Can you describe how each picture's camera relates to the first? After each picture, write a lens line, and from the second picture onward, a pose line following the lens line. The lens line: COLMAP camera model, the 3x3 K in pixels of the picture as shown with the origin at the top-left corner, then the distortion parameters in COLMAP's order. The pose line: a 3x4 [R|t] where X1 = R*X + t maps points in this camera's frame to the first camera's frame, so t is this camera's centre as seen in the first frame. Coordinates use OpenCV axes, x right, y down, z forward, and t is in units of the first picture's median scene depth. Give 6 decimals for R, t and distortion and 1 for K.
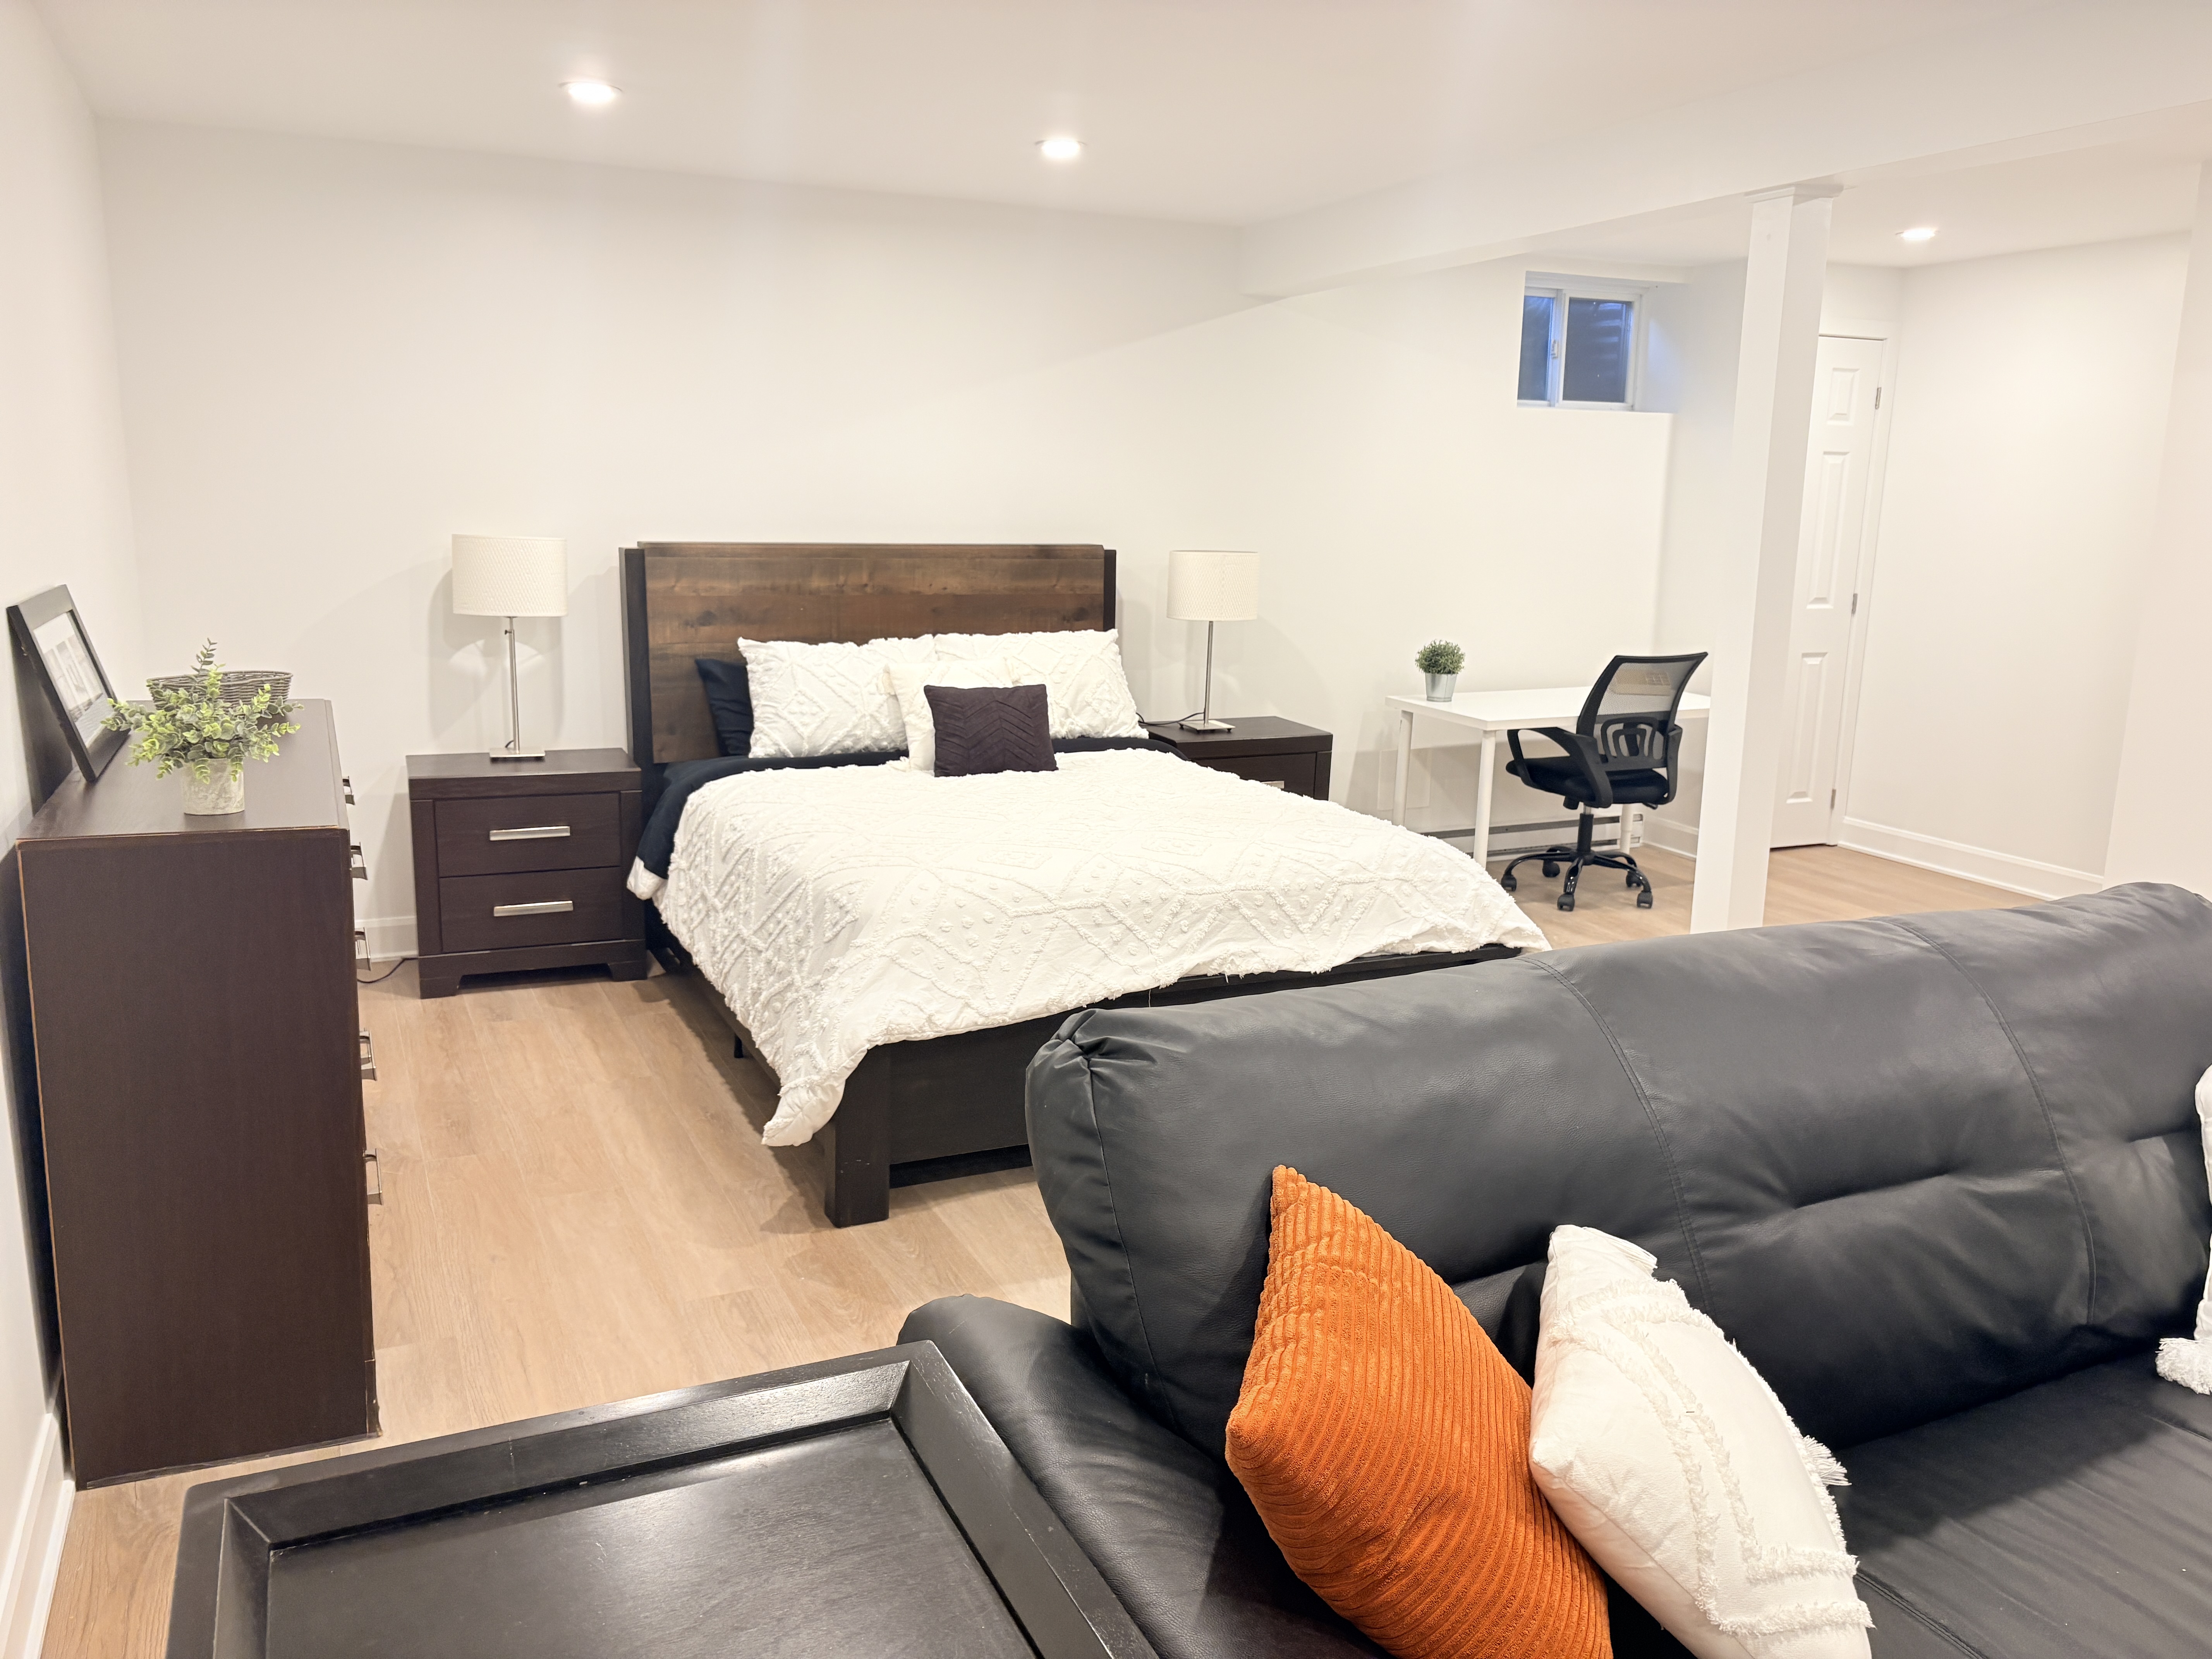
lens RADIAL K [[1675.0, 0, 1102.8], [0, 1675.0, 837.8], [0, 0, 1]] dist [0.060205, -0.066017]
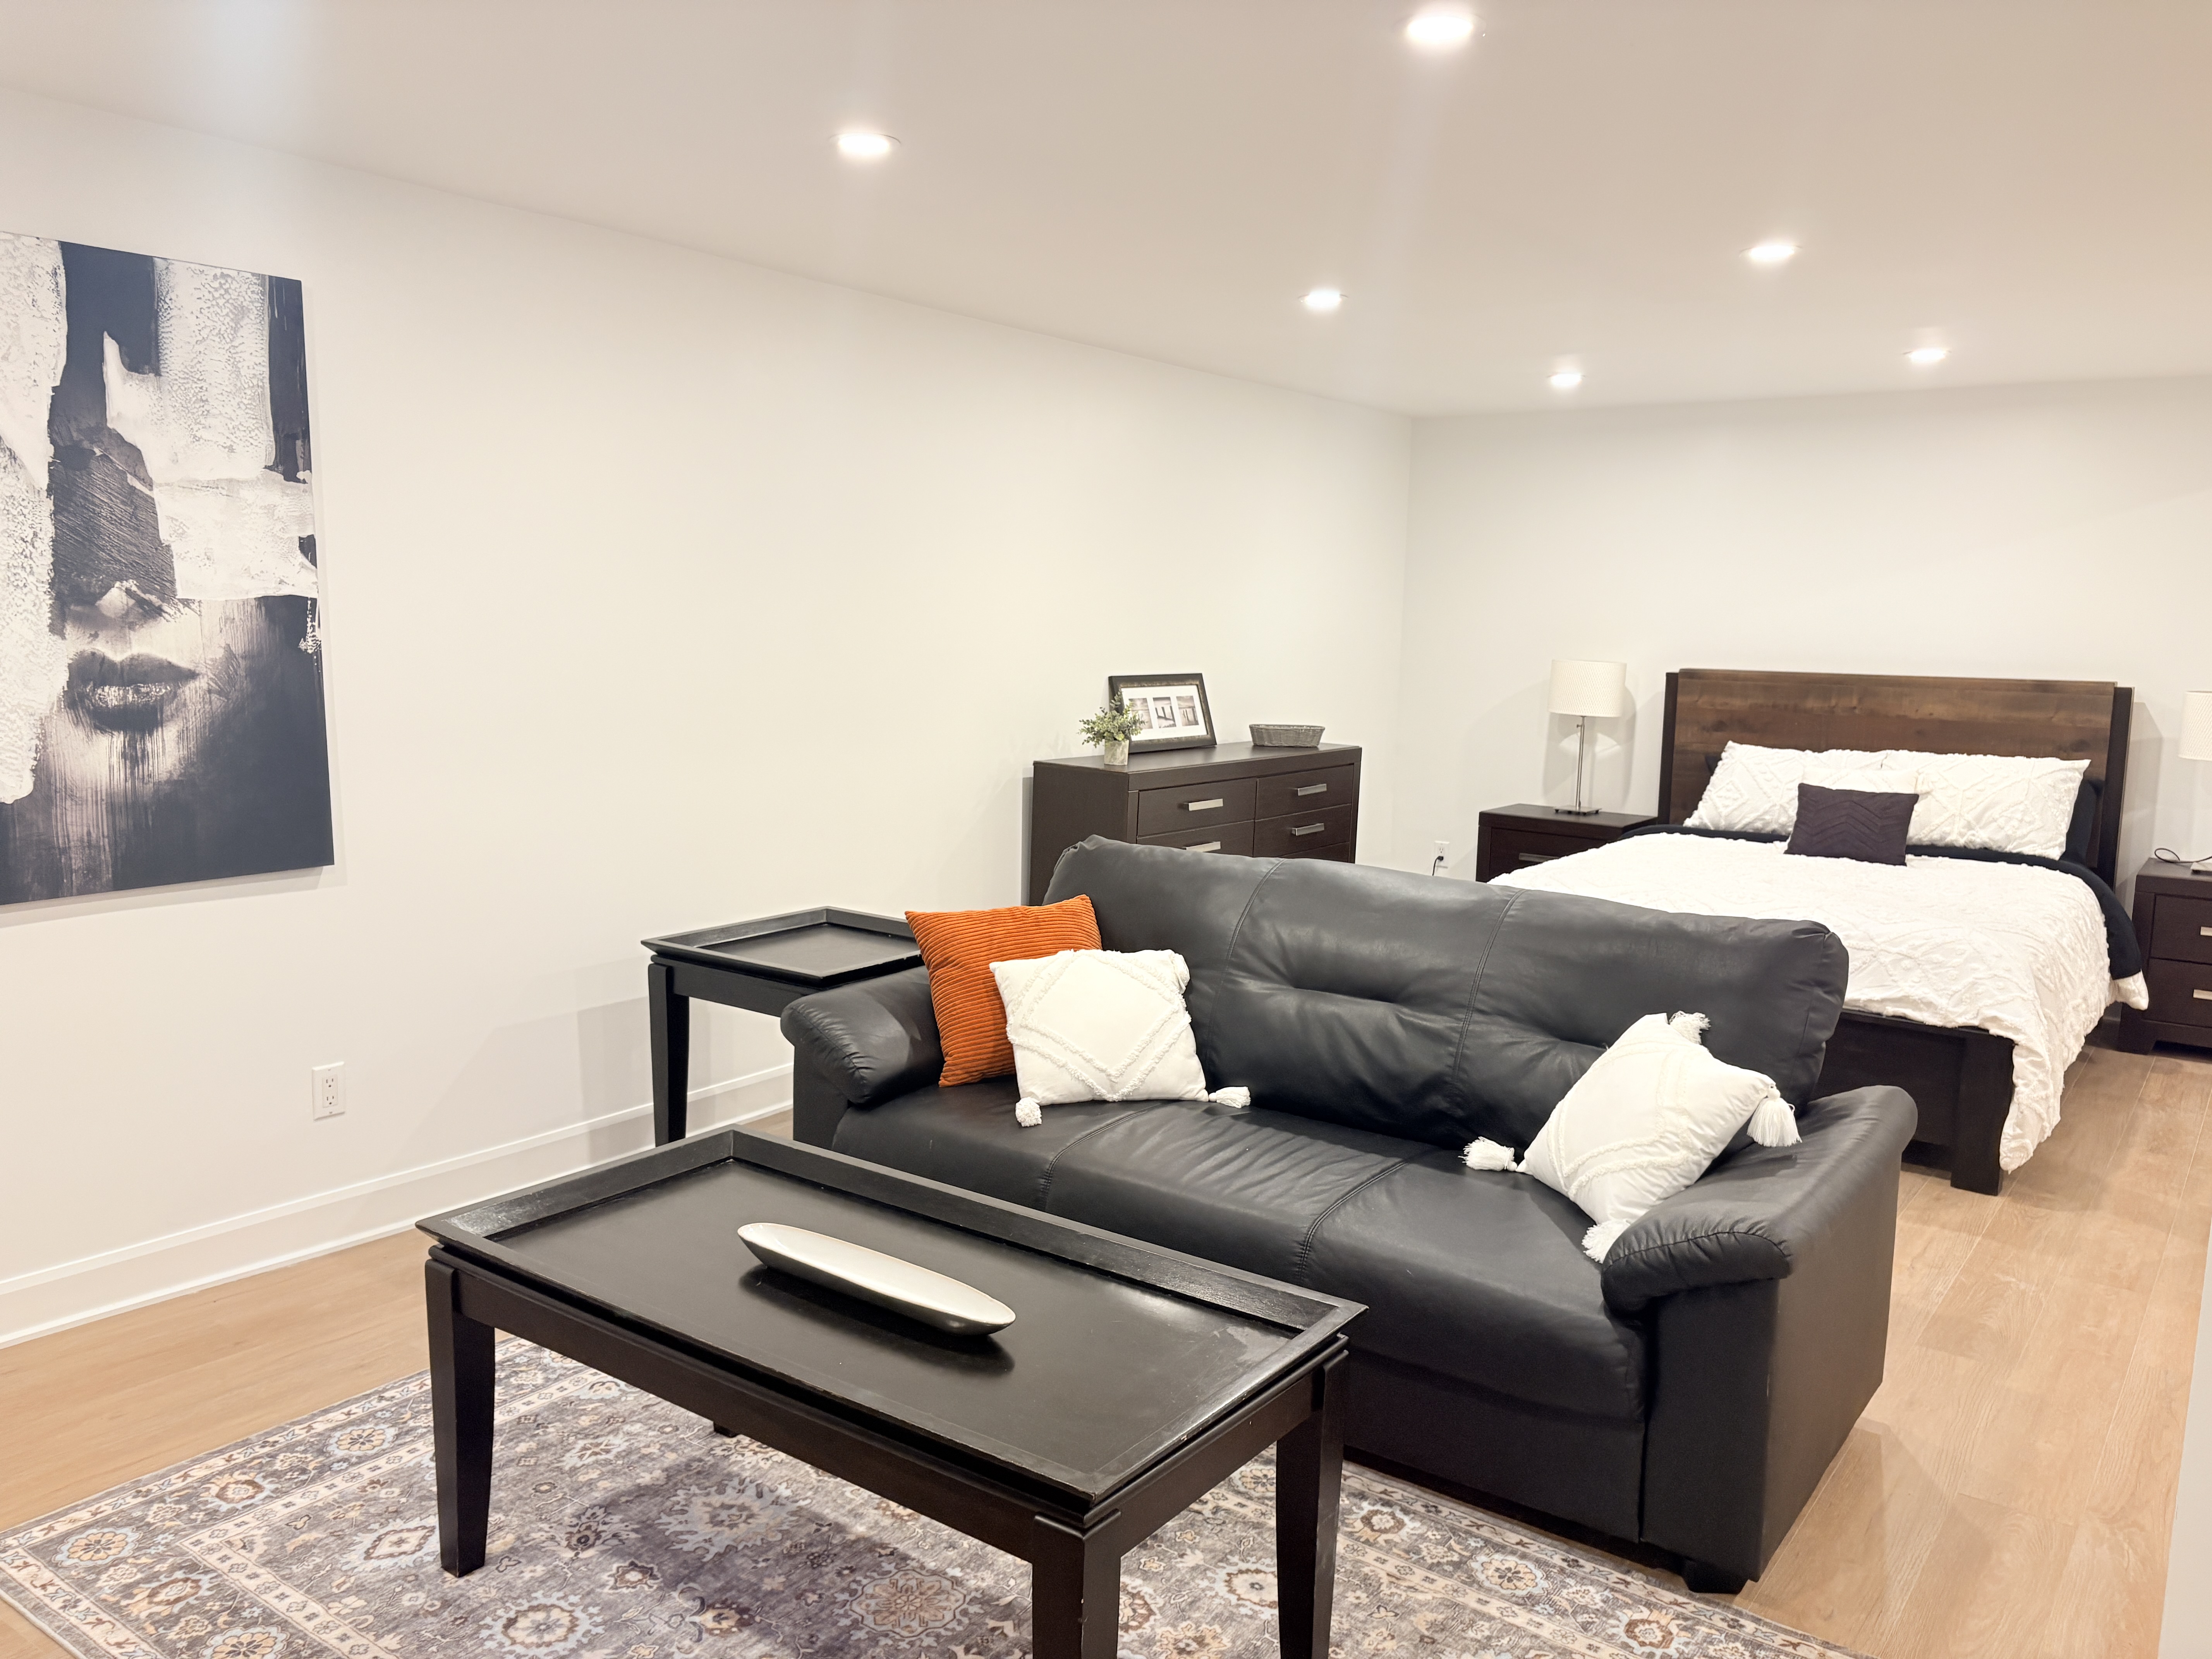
lens RADIAL K [[1675.0, 0, 1097.6], [0, 1675.0, 832.8], [0, 0, 1]] dist [0.060205, -0.066017]
pose [[0.479970, 0.109076, -0.870478, 0.711618], [-0.186599, 0.982229, 0.020191, 0.016954], [0.857210, 0.152739, 0.491794, -0.060989]]
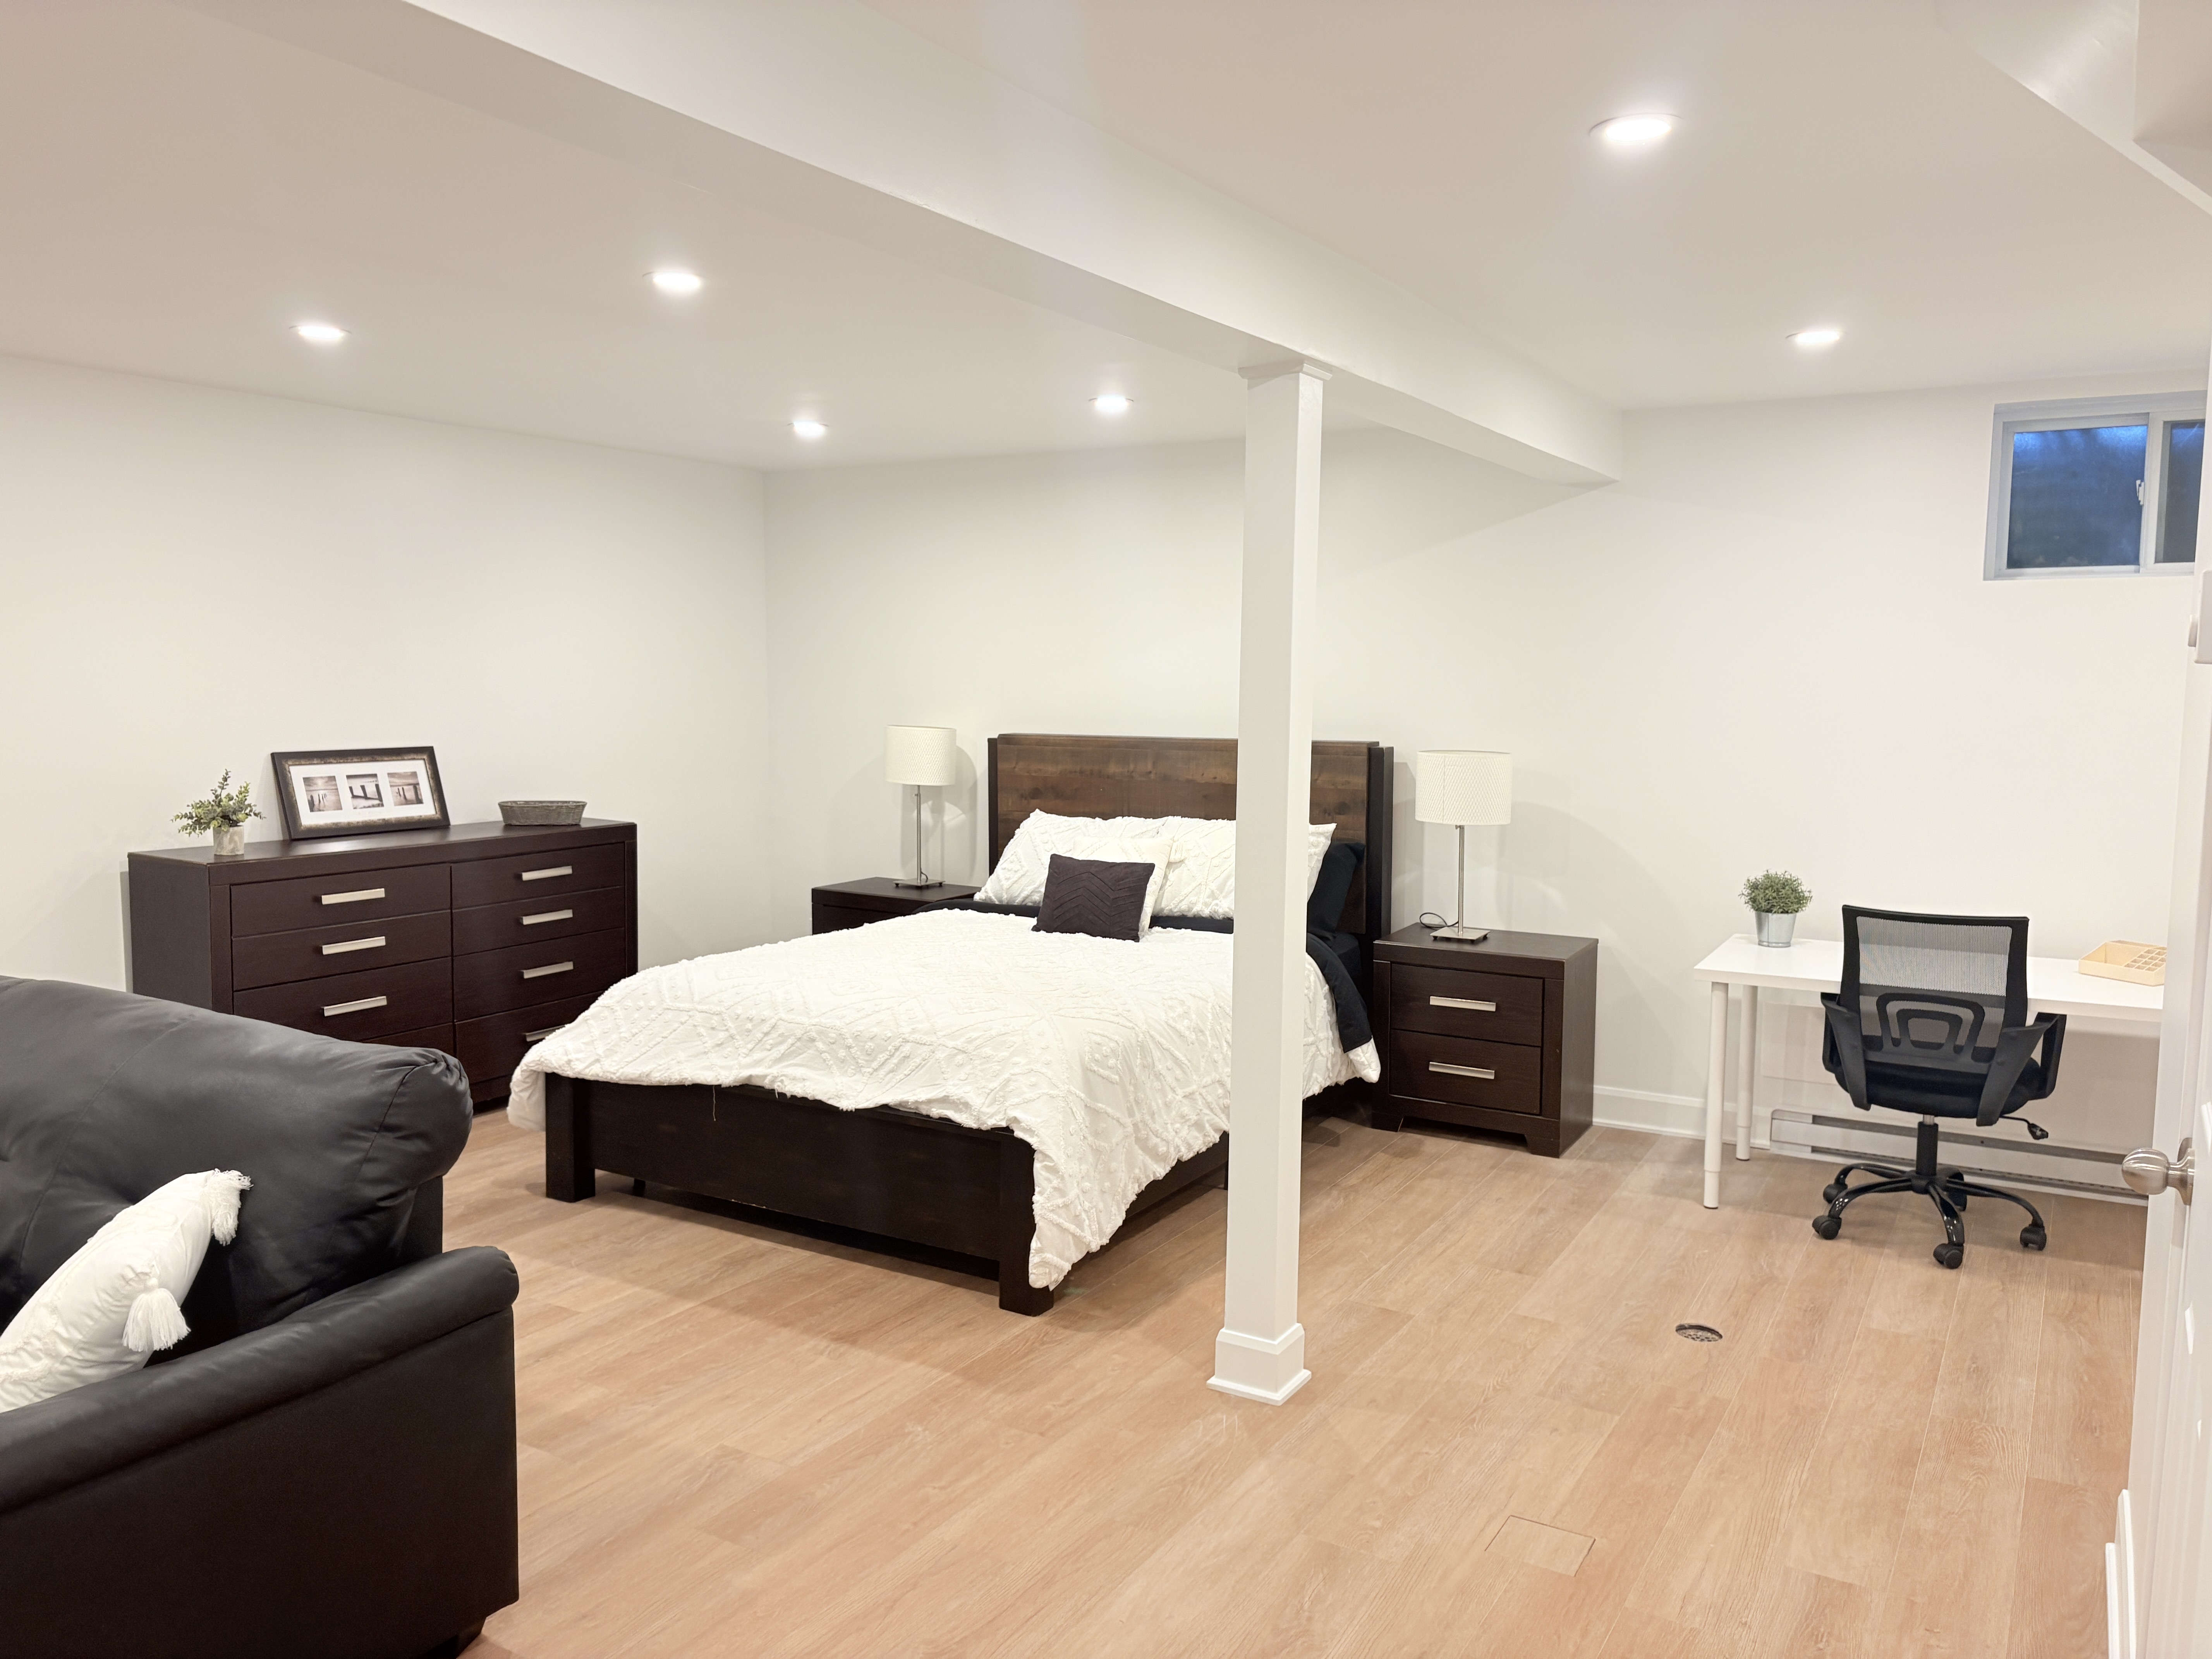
lens RADIAL K [[1675.0, 0, 1095.0], [0, 1675.0, 821.1], [0, 0, 1]] dist [0.060205, -0.066017]
pose [[0.561953, 0.060266, -0.824971, 0.844197], [-0.161221, 0.986195, -0.037776, -0.071192], [0.811306, 0.154231, 0.563911, 0.340688]]
